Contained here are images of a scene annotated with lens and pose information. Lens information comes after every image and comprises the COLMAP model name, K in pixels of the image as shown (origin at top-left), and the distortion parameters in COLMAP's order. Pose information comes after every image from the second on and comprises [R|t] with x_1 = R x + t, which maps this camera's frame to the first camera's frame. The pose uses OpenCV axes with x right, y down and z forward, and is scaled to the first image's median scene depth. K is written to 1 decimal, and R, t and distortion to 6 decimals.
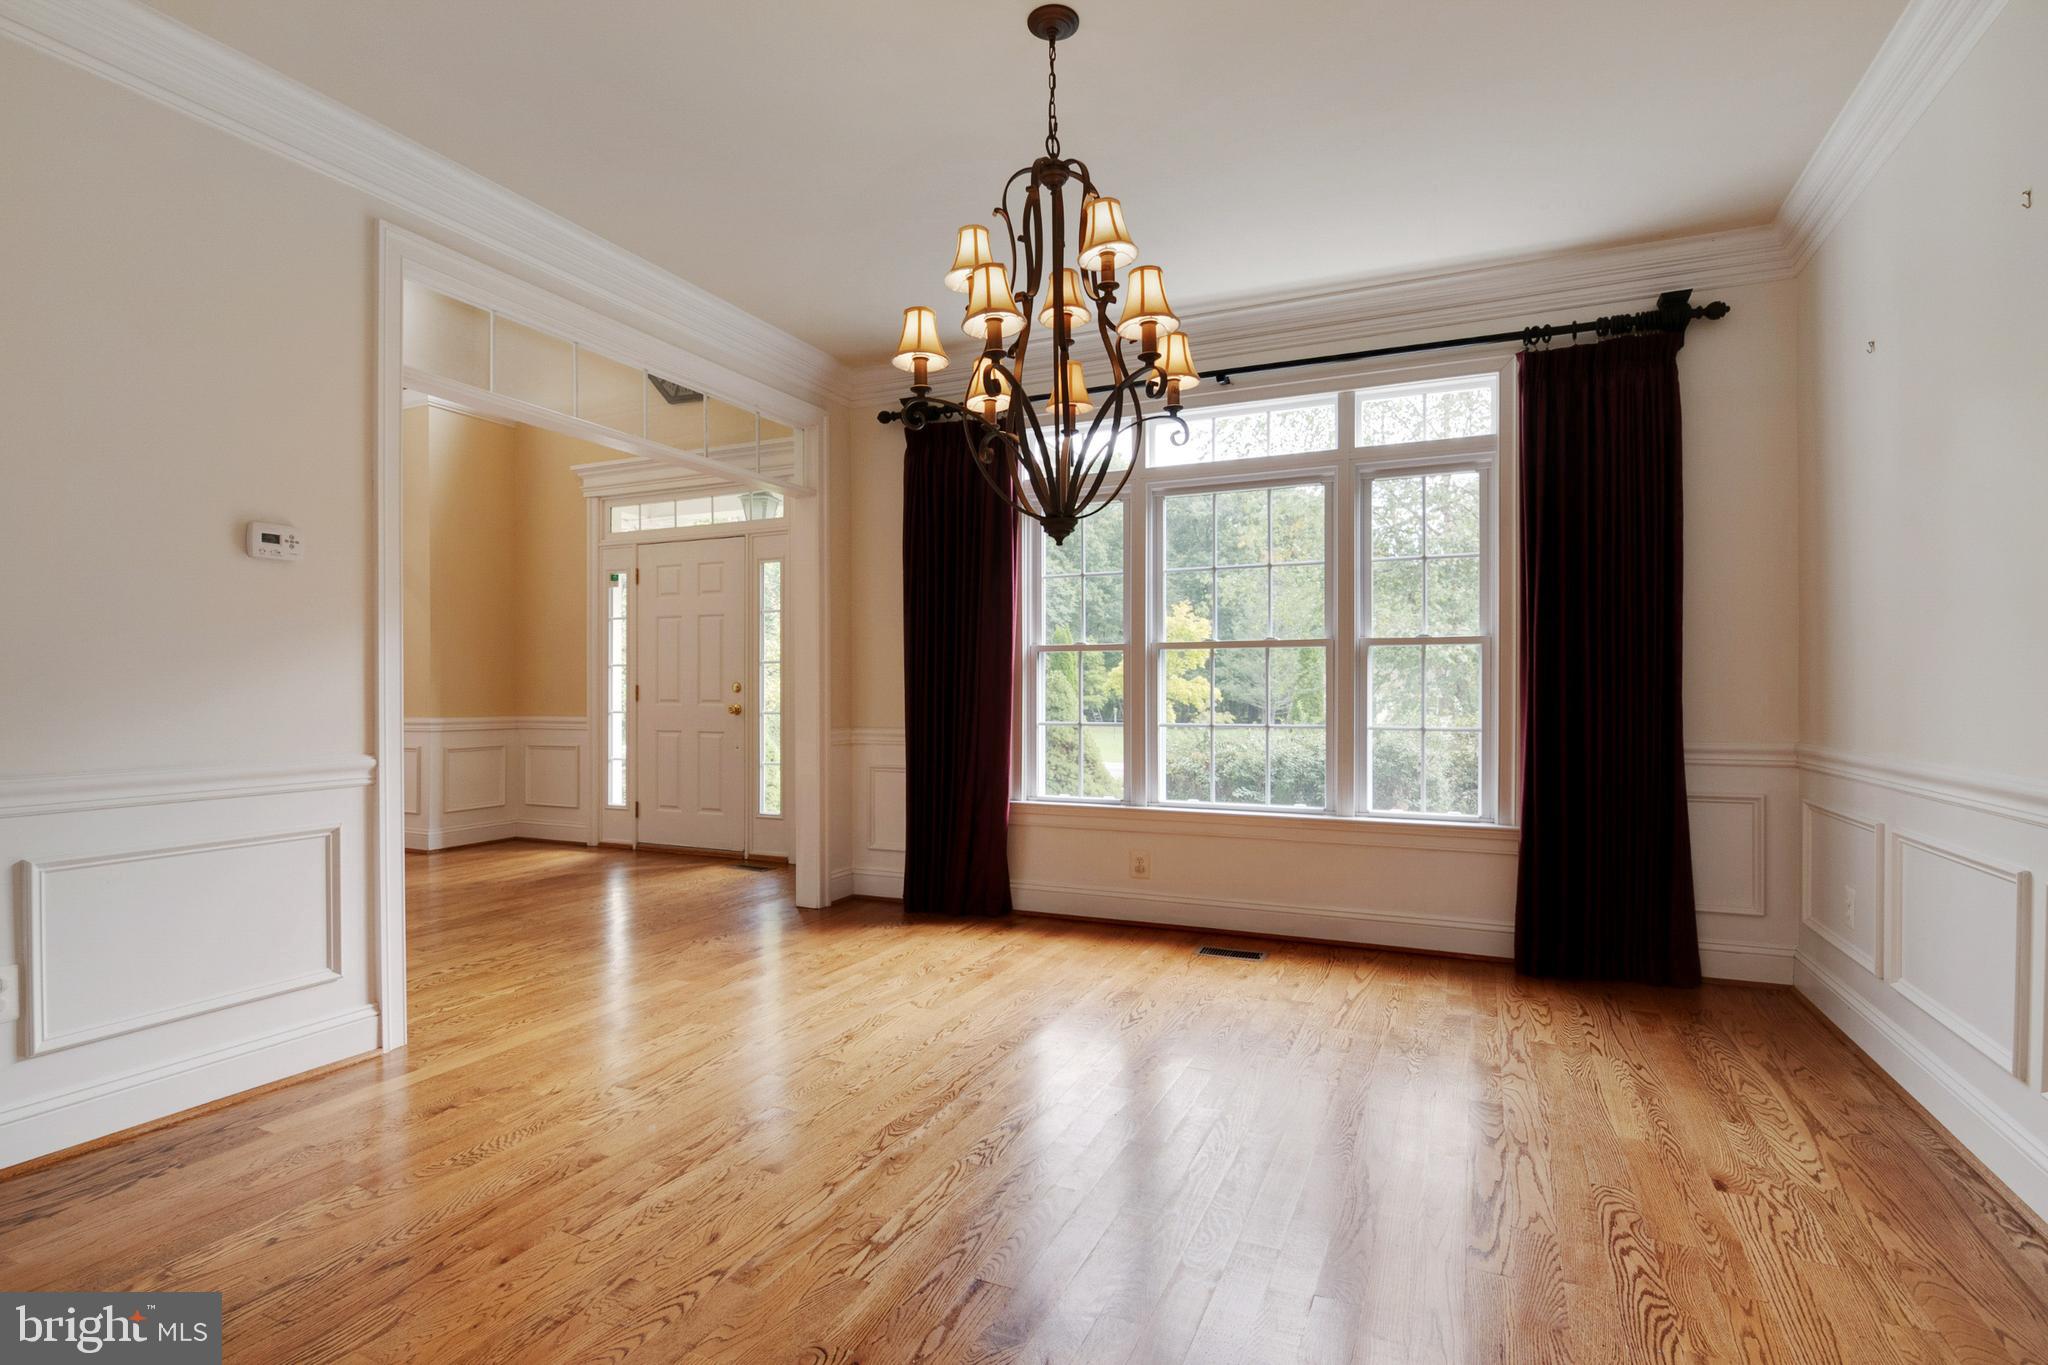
lens RADIAL K [[1001.8, 0, 1012.0], [0, 1001.8, 687.8], [0, 0, 1]] dist [-0.003942, -0.012067]
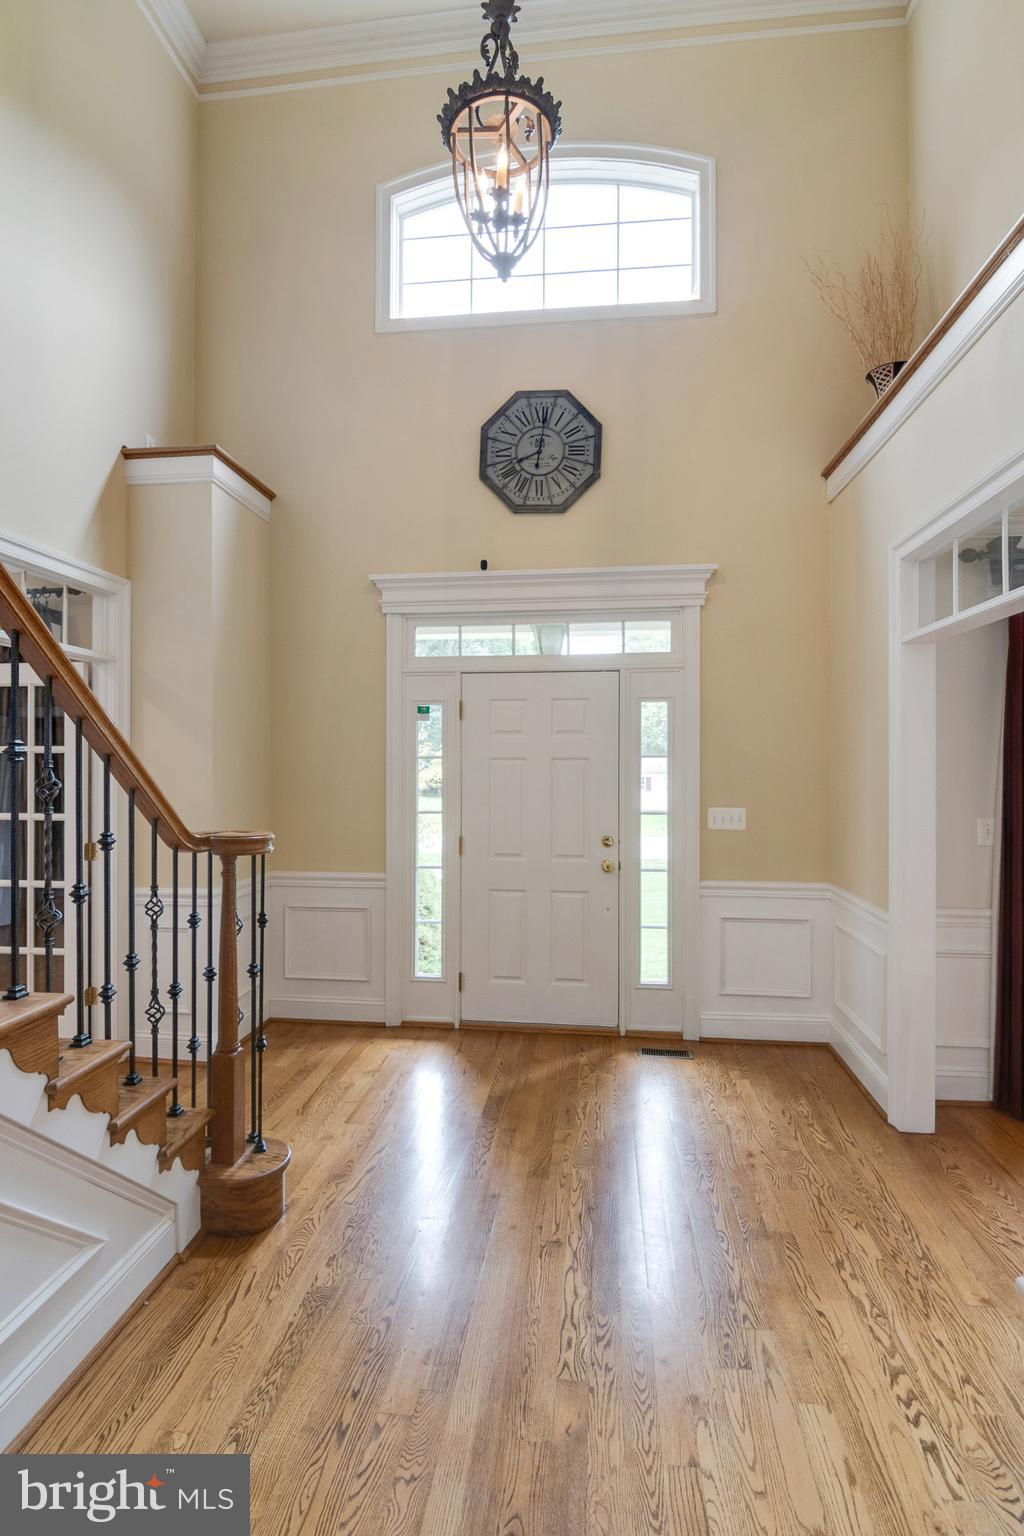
lens RADIAL K [[751.3, 0, 513.6], [0, 751.3, 766.4], [0, 0, 1]] dist [-0.003942, -0.012067]
pose [[0.951667, 0.000673, 0.307132, -0.530071], [-0.001573, 0.999995, 0.002681, -0.064951], [-0.307129, -0.003035, 0.951663, 0.374556]]
